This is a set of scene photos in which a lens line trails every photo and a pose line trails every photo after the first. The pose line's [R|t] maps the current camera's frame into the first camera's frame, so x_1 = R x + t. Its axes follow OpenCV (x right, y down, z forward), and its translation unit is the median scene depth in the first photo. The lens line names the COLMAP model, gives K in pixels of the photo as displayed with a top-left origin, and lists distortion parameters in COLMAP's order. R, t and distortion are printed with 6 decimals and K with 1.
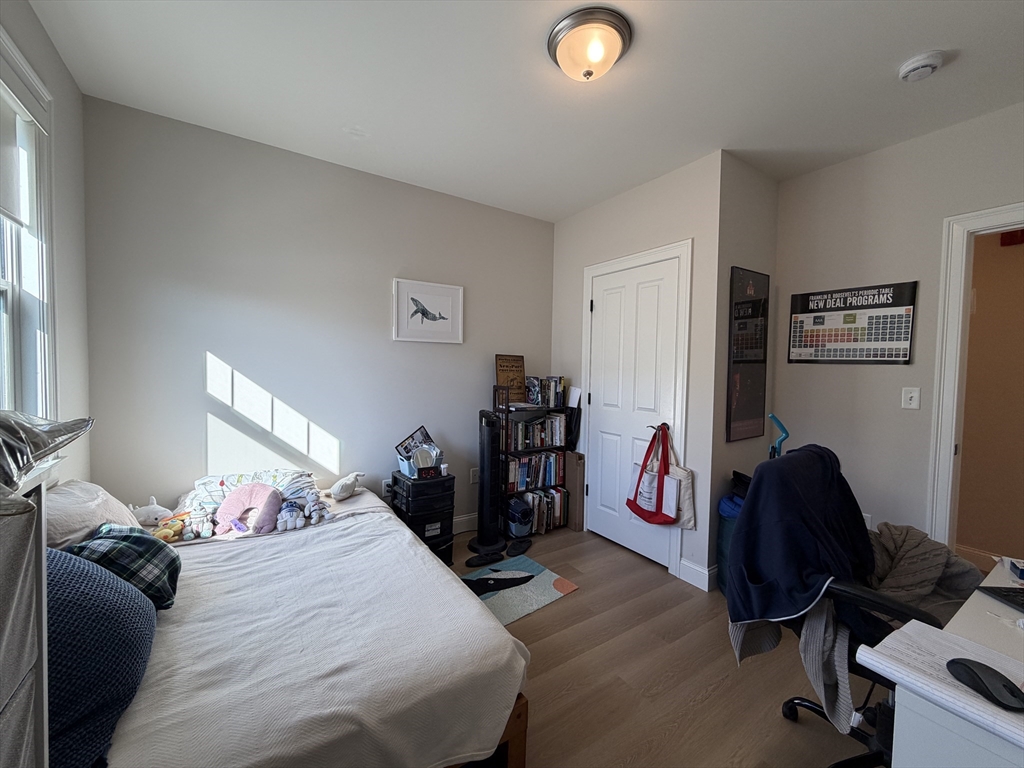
lens RADIAL K [[409.9, 0, 510.9], [0, 409.9, 383.2], [0, 0, 1]] dist [-0.000382, 0.000096]
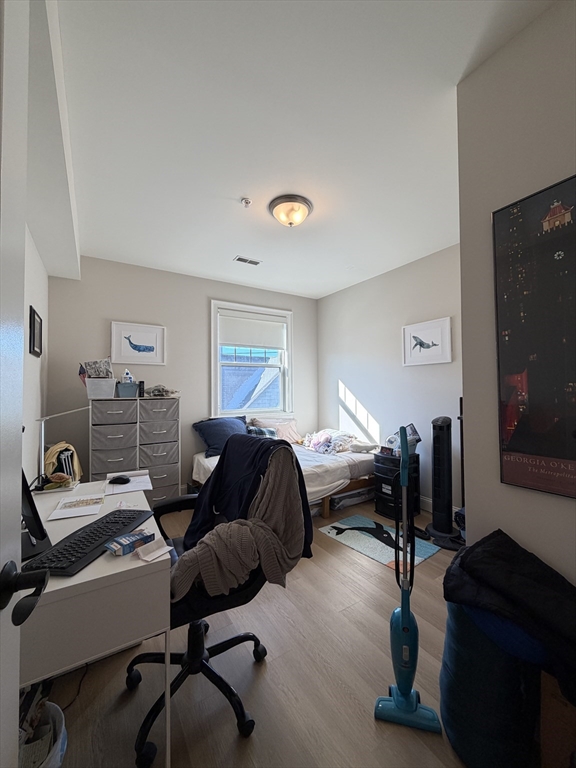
lens RADIAL K [[307.4, 0, 287.1], [0, 307.4, 384.1], [0, 0, 1]] dist [-0.000382, 0.000096]
pose [[-0.018822, -0.032702, -0.999288, 0.867801], [-0.035377, 0.998861, -0.032022, 0.016140], [0.999197, 0.034749, -0.019957, 0.573802]]
